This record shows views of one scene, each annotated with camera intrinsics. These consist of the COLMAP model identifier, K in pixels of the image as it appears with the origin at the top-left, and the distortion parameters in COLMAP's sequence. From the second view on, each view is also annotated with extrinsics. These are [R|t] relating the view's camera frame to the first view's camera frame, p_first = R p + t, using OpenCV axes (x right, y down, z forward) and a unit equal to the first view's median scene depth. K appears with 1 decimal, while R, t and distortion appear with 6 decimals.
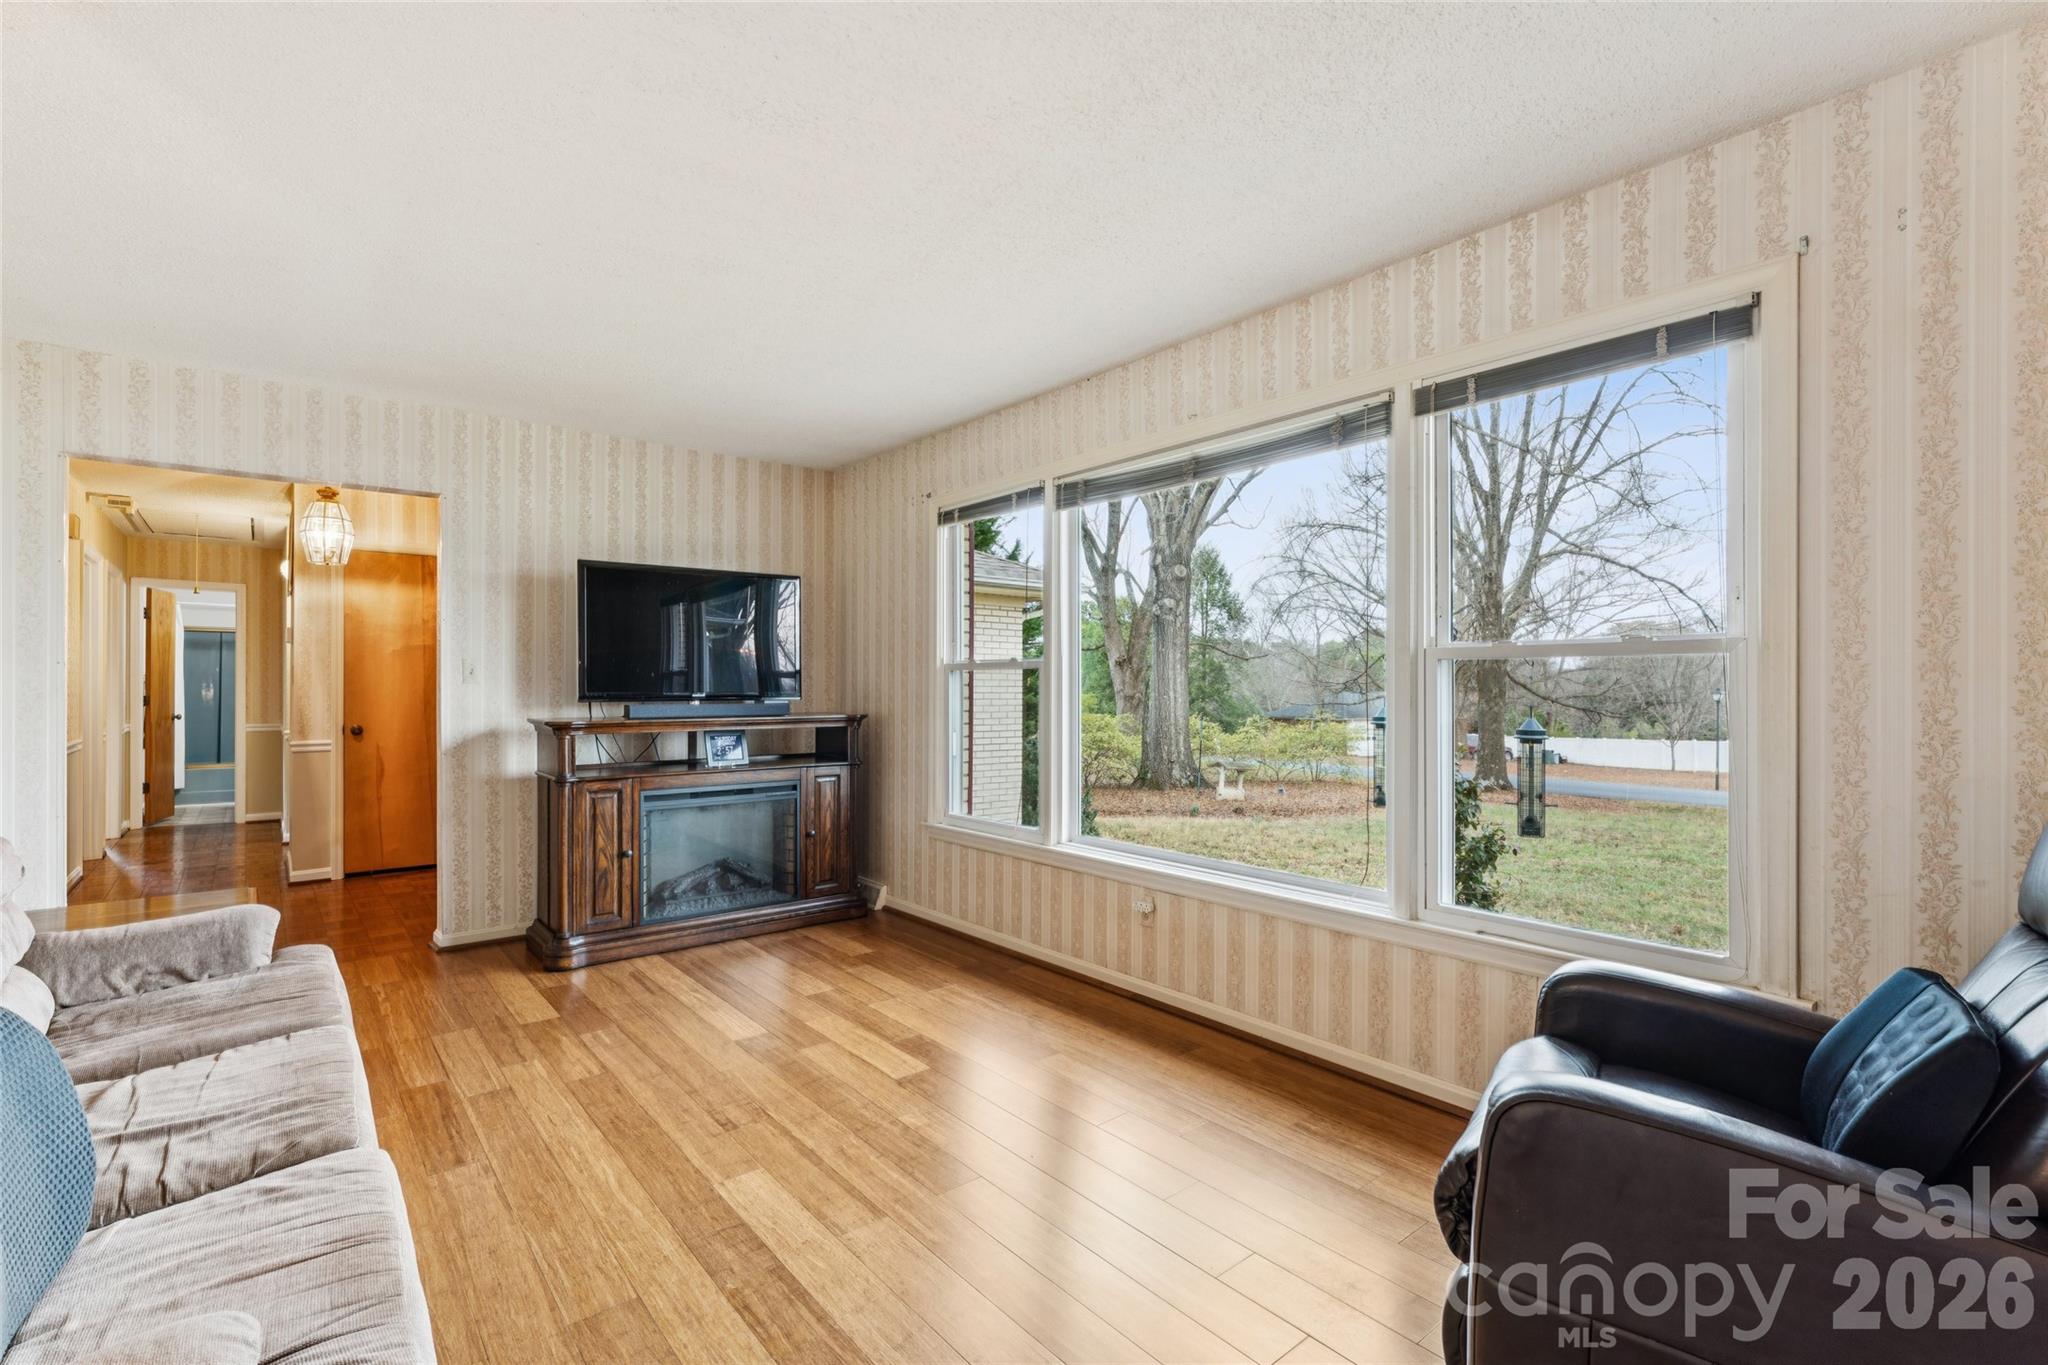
lens RADIAL K [[932.2, 0, 1024.2], [0, 932.2, 693.4], [0, 0, 1]] dist [-0.000665, 0.000148]
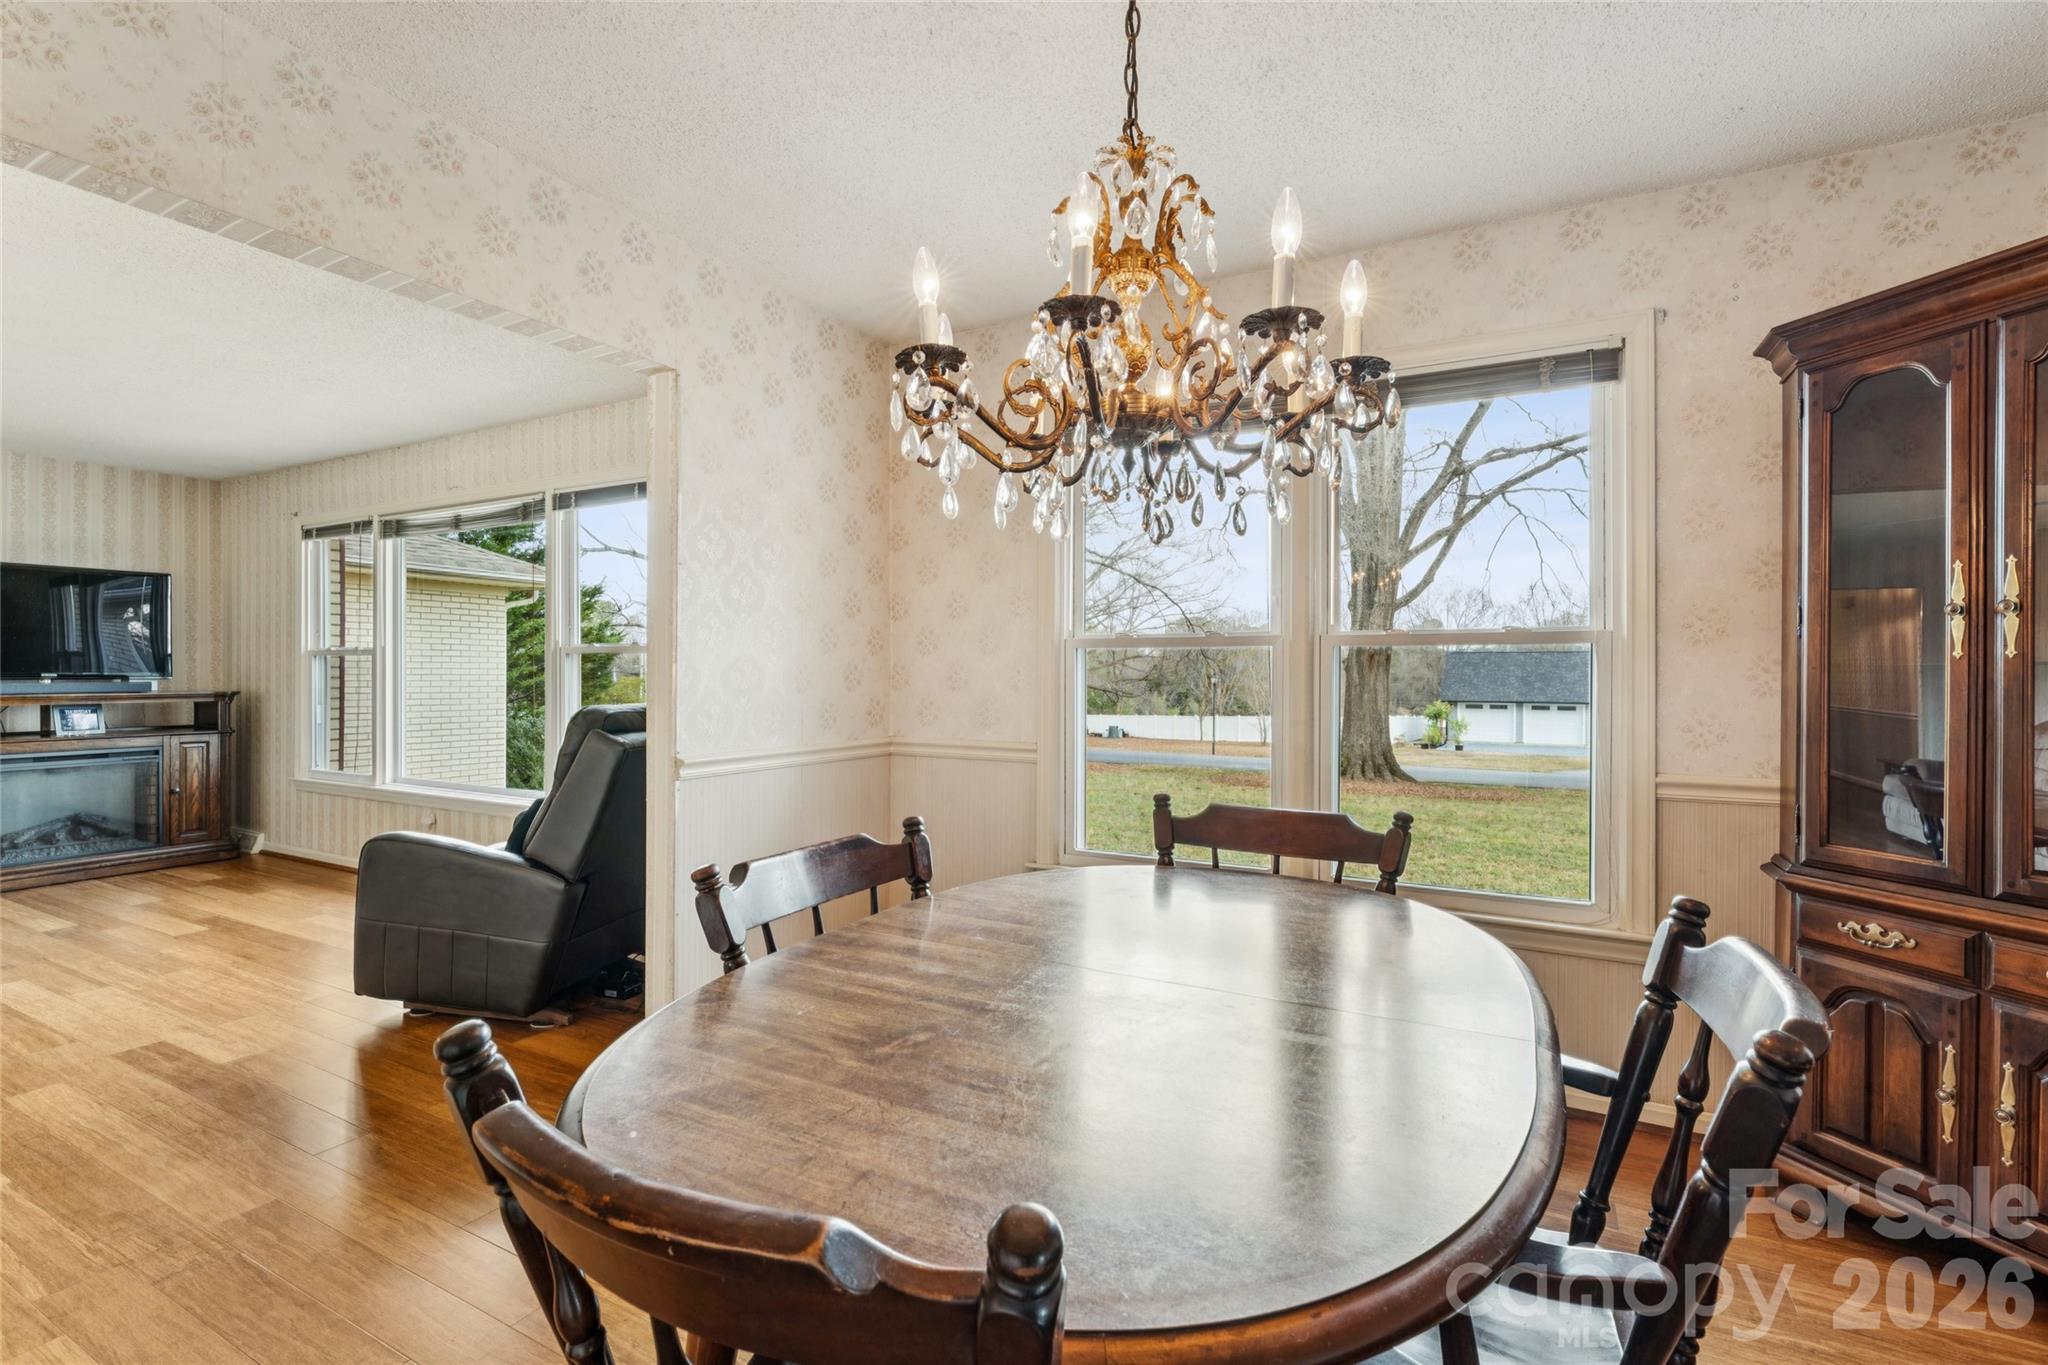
lens RADIAL K [[929.9, 0, 1027.6], [0, 929.9, 683.0], [0, 0, 1]] dist [-0.001879, 0.000108]
pose [[0.925435, -0.001216, 0.378904, 0.324501], [-0.000989, 0.999984, 0.005625, 0.004049], [-0.378905, -0.005580, 0.925419, -0.504582]]
